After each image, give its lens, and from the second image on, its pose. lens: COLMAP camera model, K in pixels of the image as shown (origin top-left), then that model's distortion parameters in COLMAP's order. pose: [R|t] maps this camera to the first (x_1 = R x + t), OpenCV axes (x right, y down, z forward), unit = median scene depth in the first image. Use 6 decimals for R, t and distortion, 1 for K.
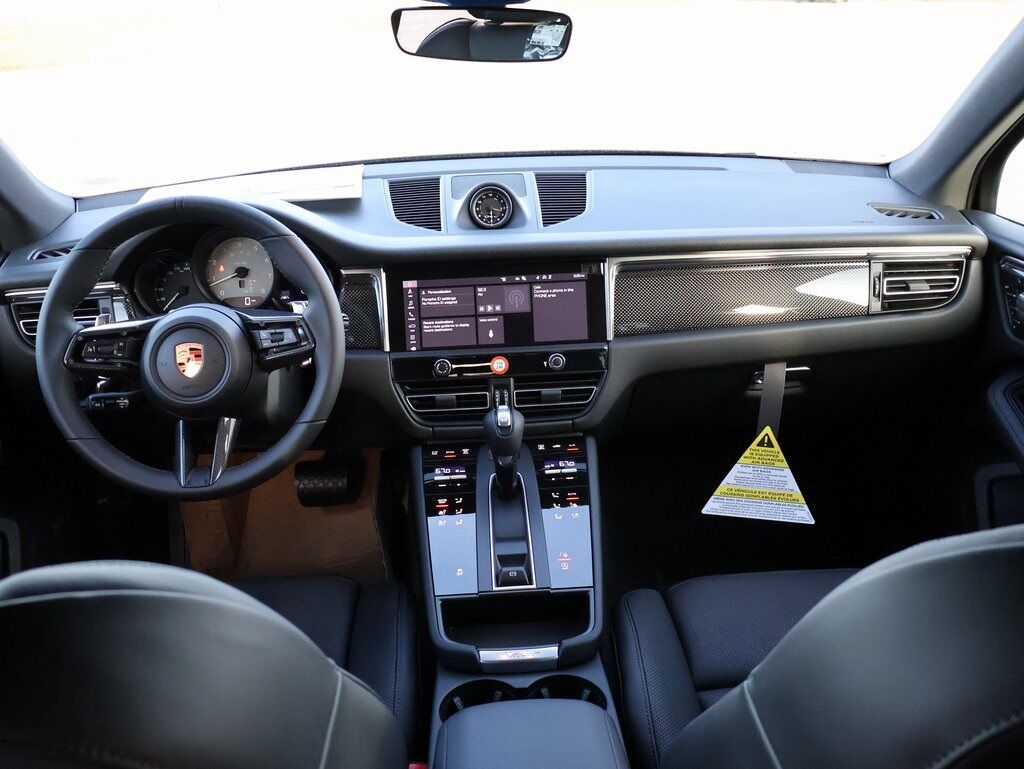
lens RADIAL K [[846.1, 0, 513.7], [0, 846.1, 384.1], [0, 0, 1]] dist [-0.010985, -0.002576]
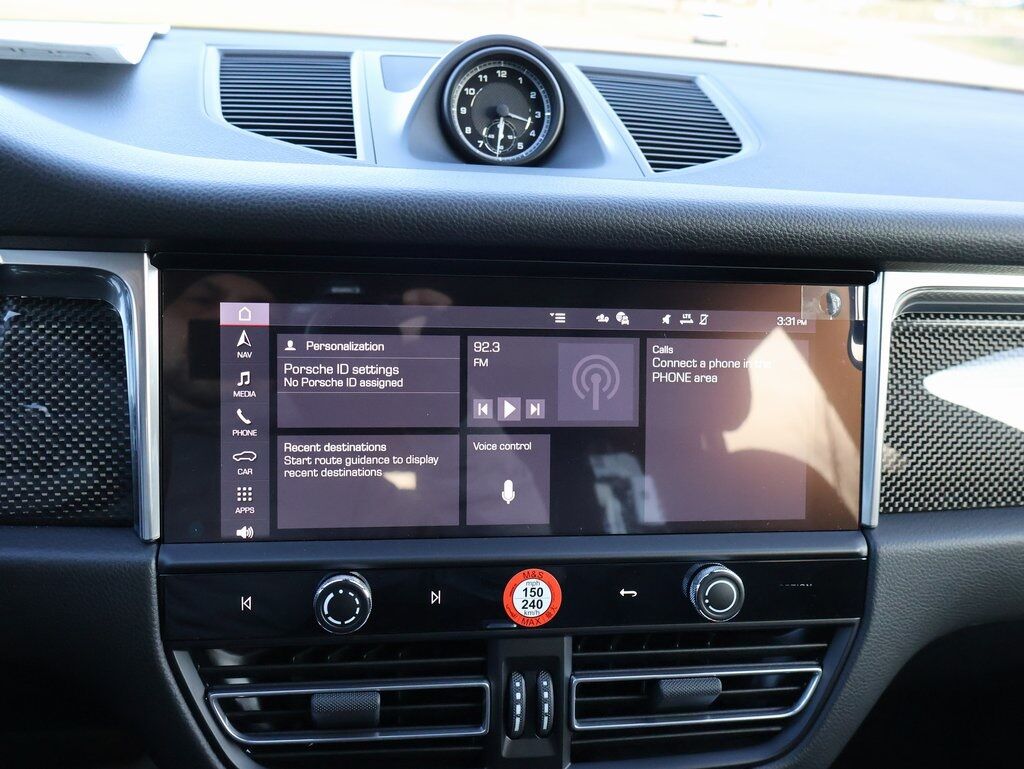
lens RADIAL K [[846.1, 0, 509.3], [0, 846.1, 381.2], [0, 0, 1]] dist [-0.010985, -0.002576]
pose [[0.989242, 0.051746, 0.136831, -0.070495], [-0.047621, 0.998312, -0.033254, -0.089335], [-0.138321, 0.026381, 0.990036, 0.695784]]
